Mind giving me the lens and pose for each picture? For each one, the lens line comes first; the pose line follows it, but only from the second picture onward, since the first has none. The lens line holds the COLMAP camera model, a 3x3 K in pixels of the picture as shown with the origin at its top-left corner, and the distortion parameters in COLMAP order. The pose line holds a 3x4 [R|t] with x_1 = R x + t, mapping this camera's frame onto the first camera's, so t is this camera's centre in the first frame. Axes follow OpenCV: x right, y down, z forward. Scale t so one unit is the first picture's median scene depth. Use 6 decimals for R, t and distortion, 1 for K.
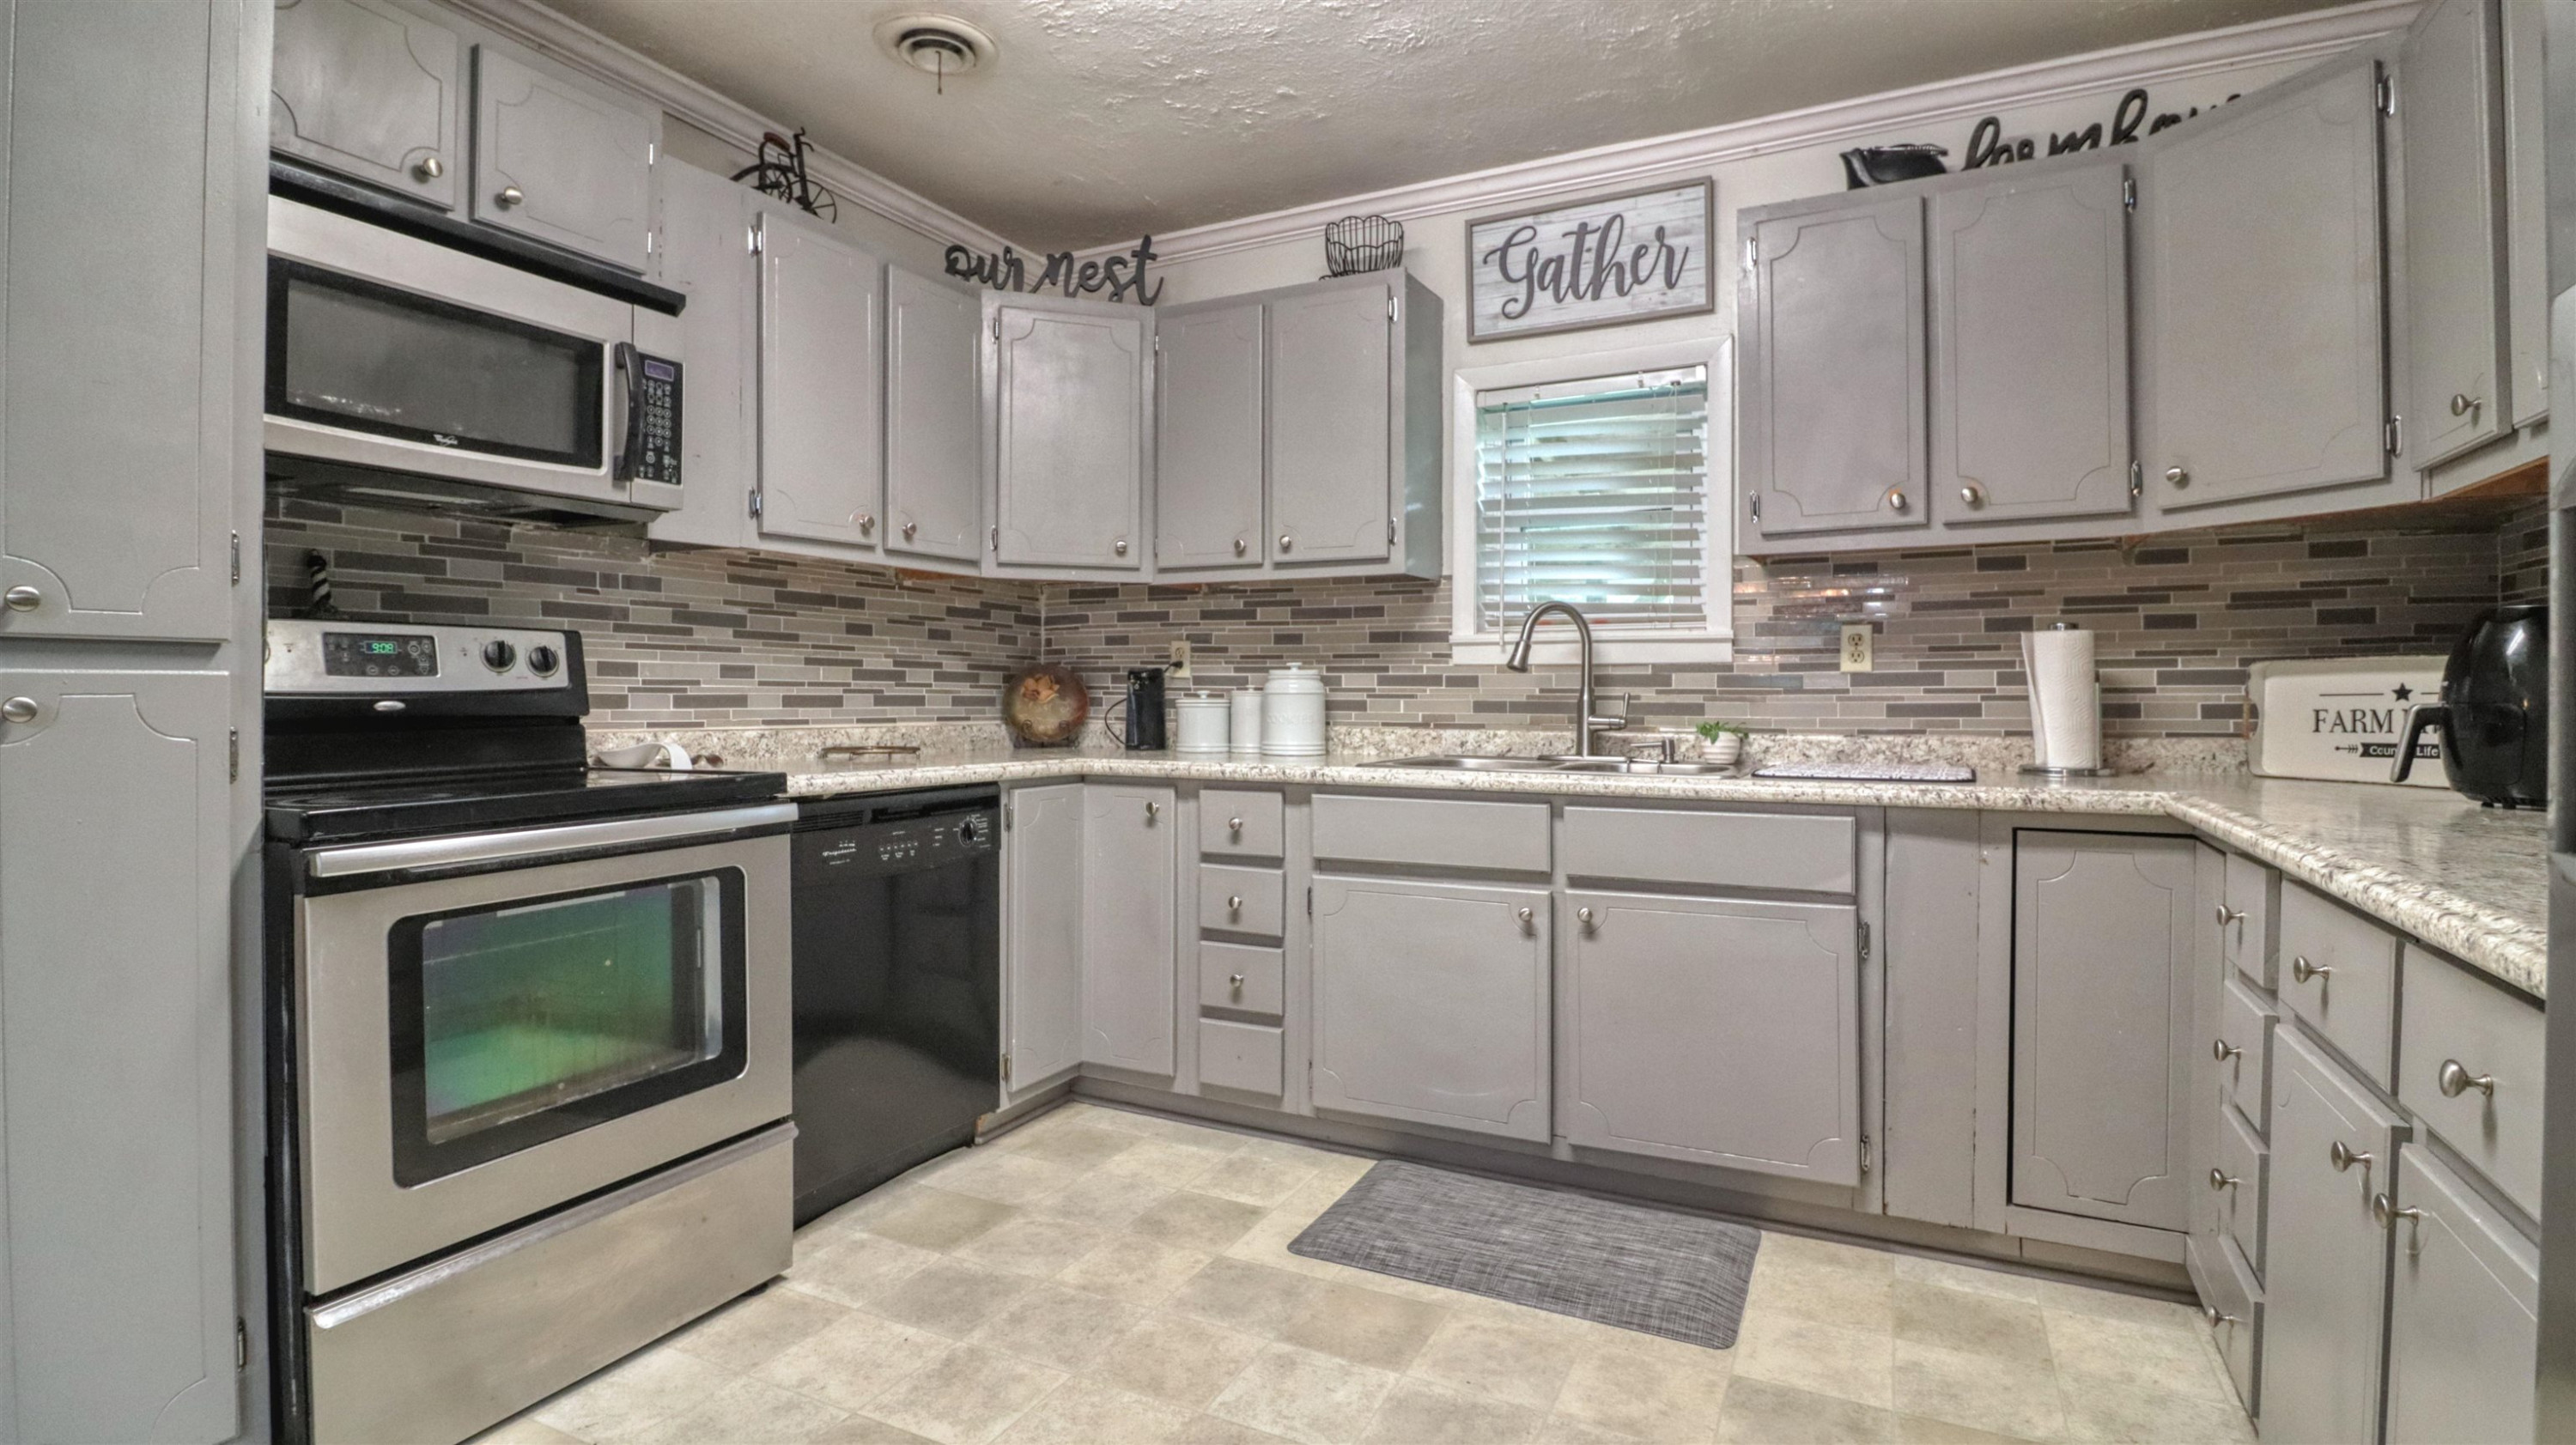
lens RADIAL K [[1220.1, 0, 1300.4], [0, 1220.1, 692.6], [0, 0, 1]] dist [-0.007132, -0.000708]
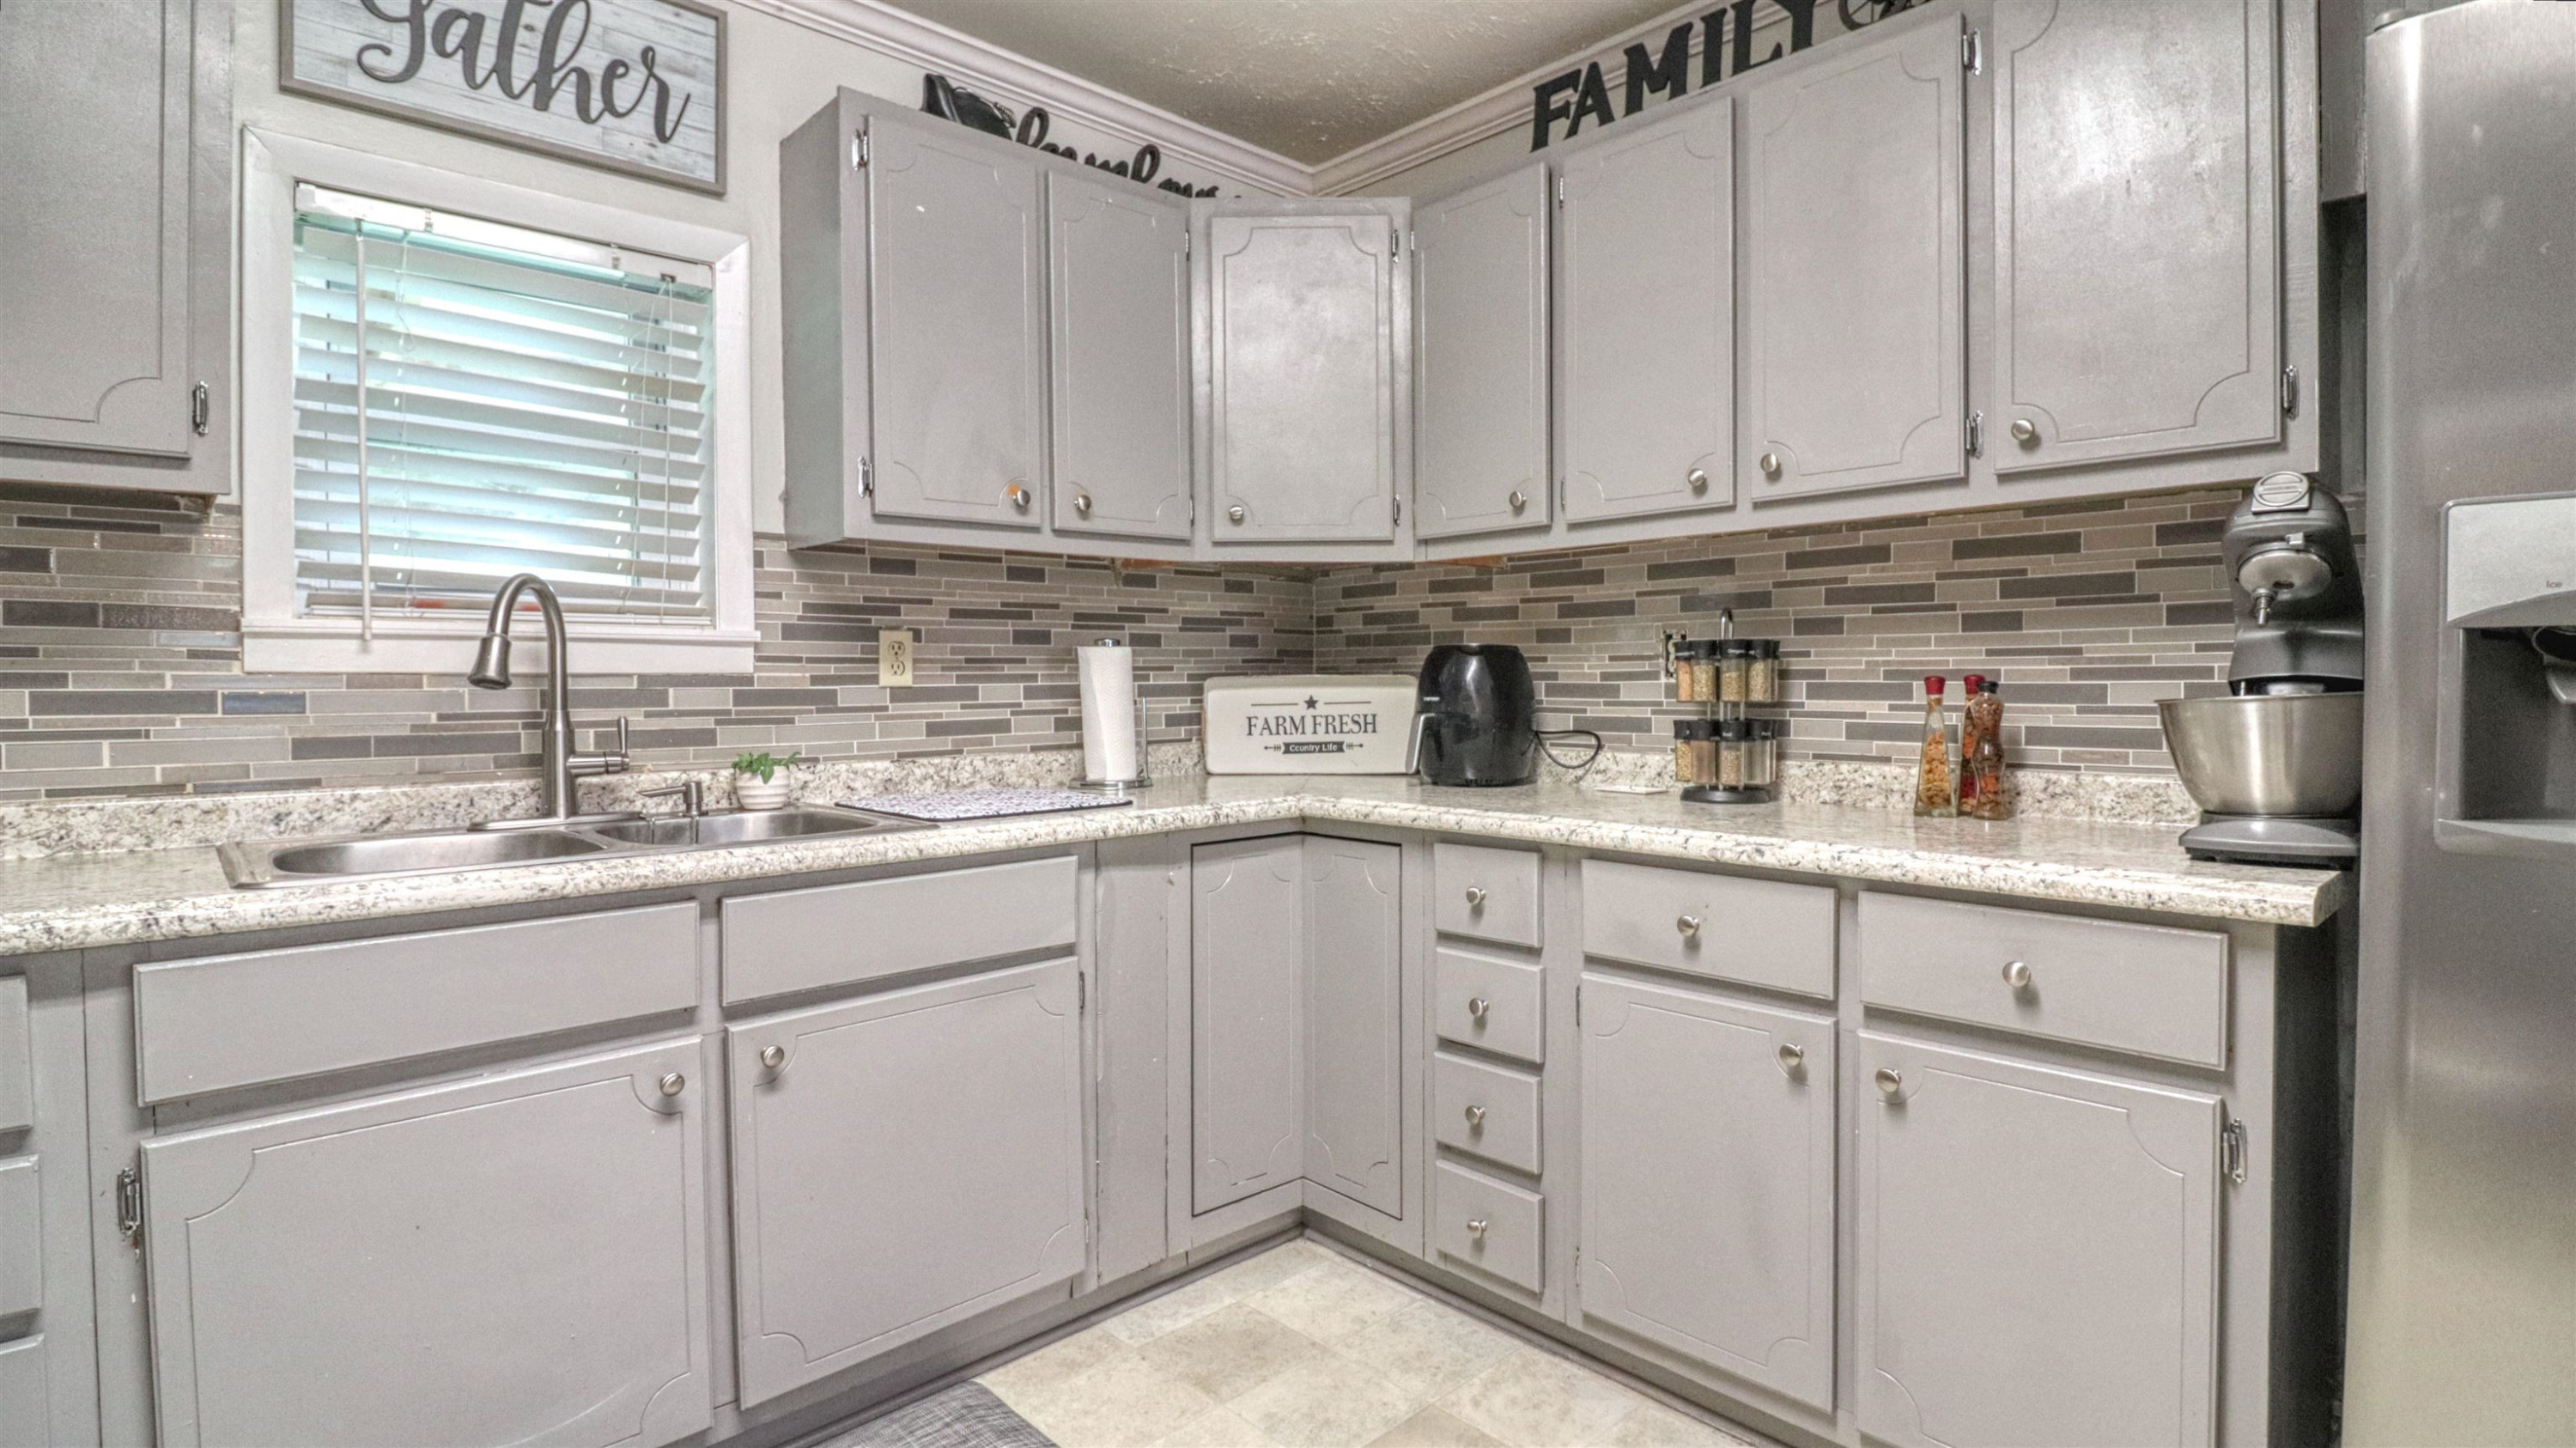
lens RADIAL K [[1231.3, 0, 1327.7], [0, 1231.3, 701.2], [0, 0, 1]] dist [-0.000565, -0.014039]
pose [[0.332110, -0.017089, 0.943086, -0.253228], [0.007447, 0.999852, 0.015495, -0.016946], [-0.943211, 0.001877, 0.332188, 0.419071]]
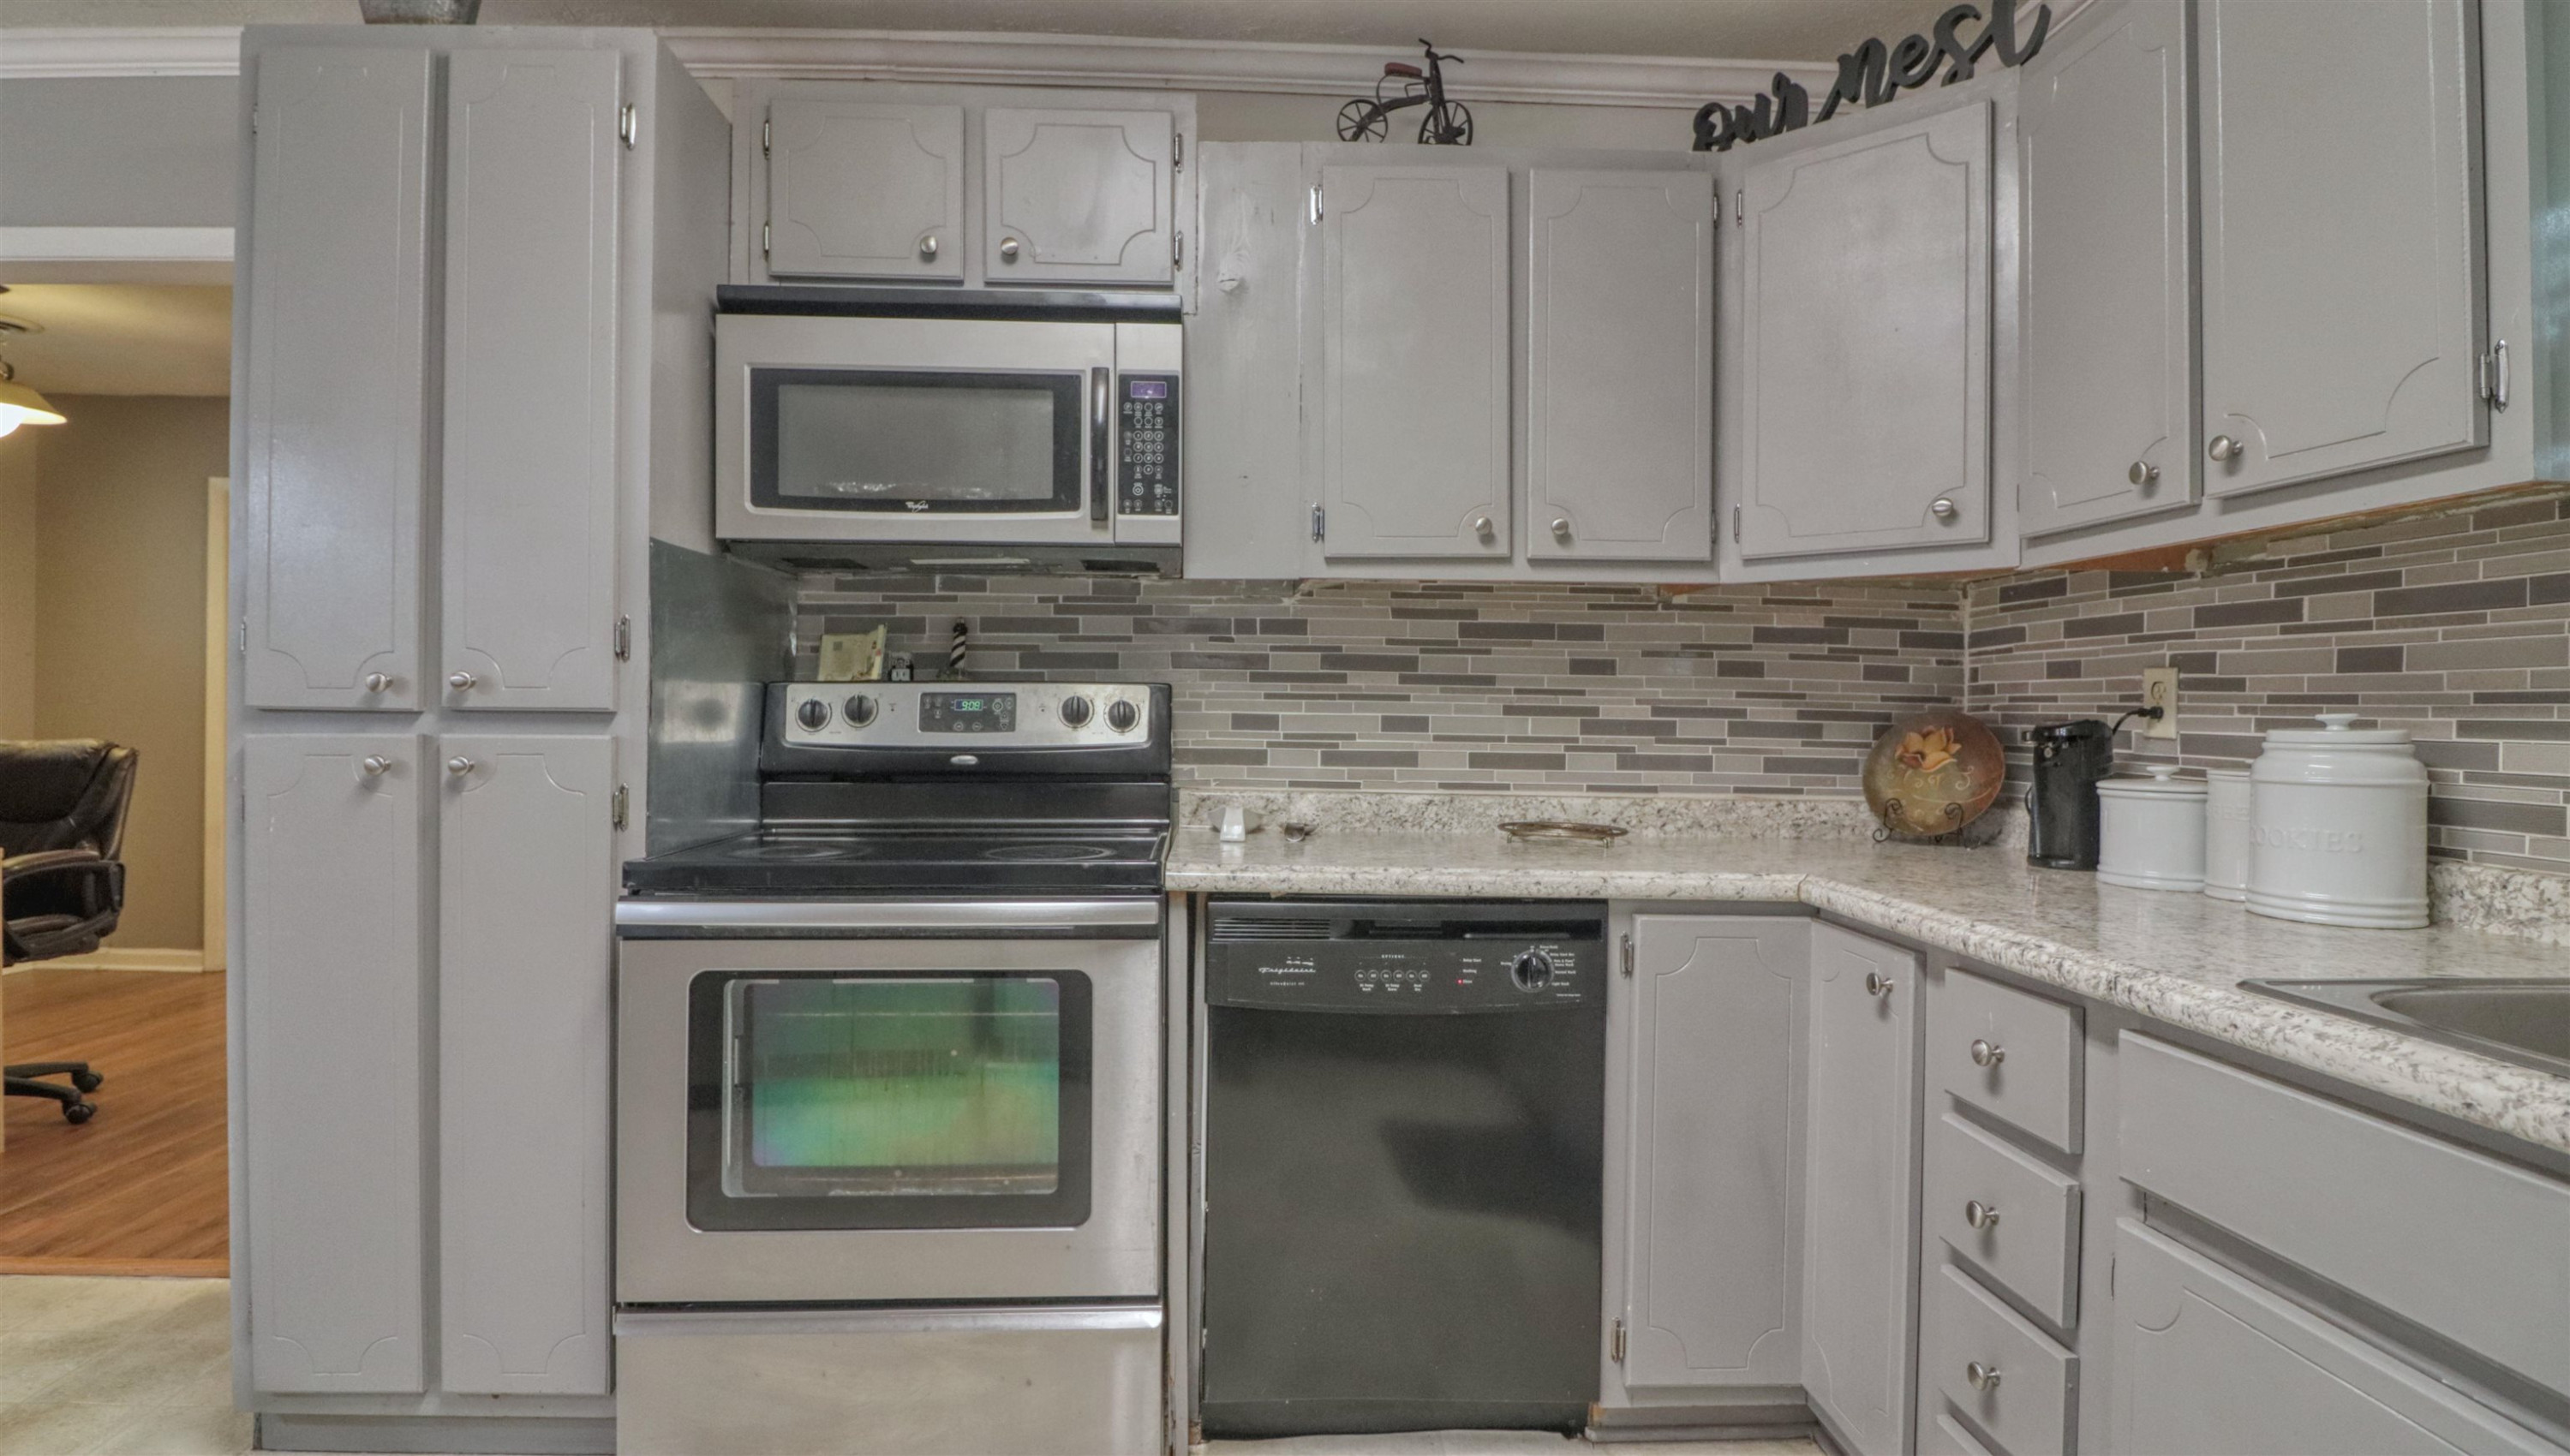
lens RADIAL K [[1230.7, 0, 1265.3], [0, 1230.7, 711.4], [0, 0, 1]] dist [0.002559, -0.014346]
pose [[0.478147, 0.004709, -0.878267, 0.234550], [-0.010551, 0.999944, -0.000383, -0.024411], [0.878216, 0.009450, 0.478170, 0.508725]]
